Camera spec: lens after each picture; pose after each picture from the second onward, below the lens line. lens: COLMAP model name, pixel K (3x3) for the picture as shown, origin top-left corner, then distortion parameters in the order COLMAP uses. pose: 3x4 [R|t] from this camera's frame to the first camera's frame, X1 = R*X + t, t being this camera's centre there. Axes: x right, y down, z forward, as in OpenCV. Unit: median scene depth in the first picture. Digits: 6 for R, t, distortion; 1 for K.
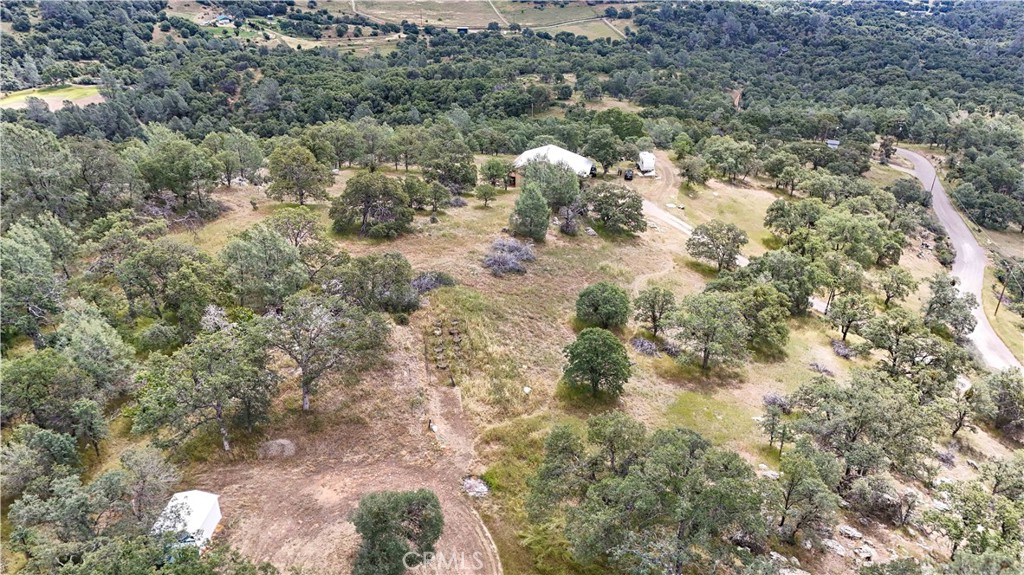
lens RADIAL K [[746.0, 0, 512.3], [0, 746.0, 289.1], [0, 0, 1]] dist [0.084882, -0.076513]
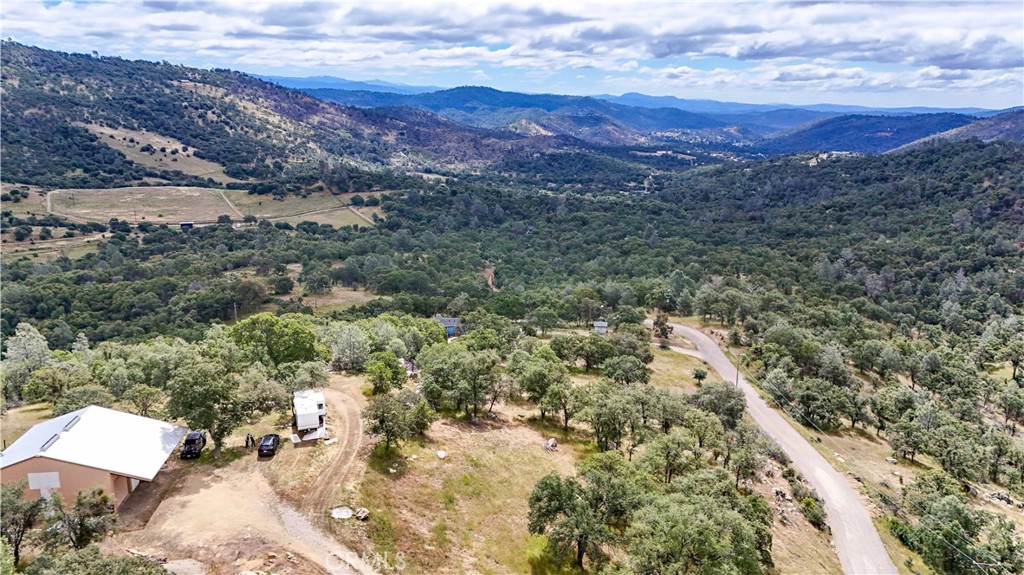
lens RADIAL K [[746.0, 0, 512.3], [0, 746.0, 289.1], [0, 0, 1]] dist [0.084882, -0.076513]
pose [[0.952830, -0.080357, 0.292675, 0.055809], [0.147422, 0.965452, -0.214870, -0.038941], [-0.265297, 0.247881, 0.931758, 0.146013]]
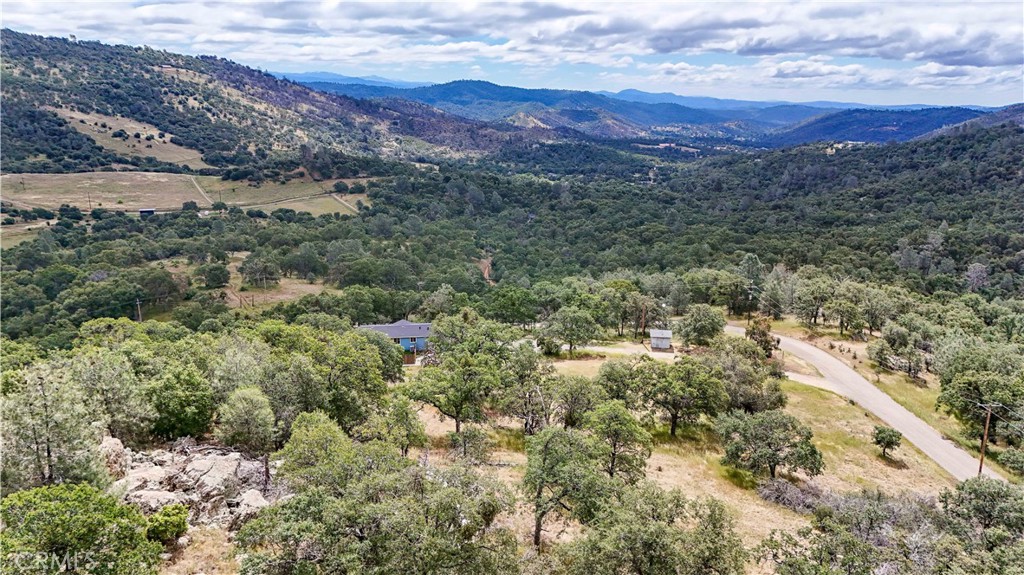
lens RADIAL K [[746.0, 0, 512.3], [0, 746.0, 289.1], [0, 0, 1]] dist [0.084882, -0.076513]
pose [[0.951781, -0.079752, 0.296232, 0.097708], [0.146551, 0.966513, -0.210655, -0.070261], [-0.269512, 0.243911, 0.931596, 0.293977]]
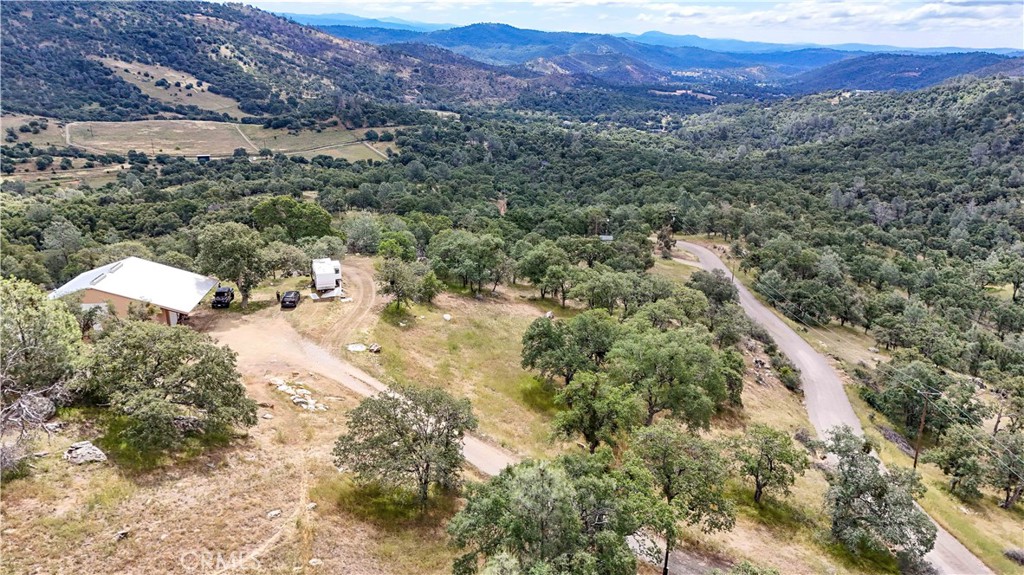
lens RADIAL K [[746.0, 0, 512.3], [0, 746.0, 289.1], [0, 0, 1]] dist [0.084882, -0.076513]
pose [[0.959231, -0.092300, 0.267126, 0.053671], [0.134825, 0.980132, -0.145479, -0.017798], [-0.248391, 0.175563, 0.952617, 0.134947]]
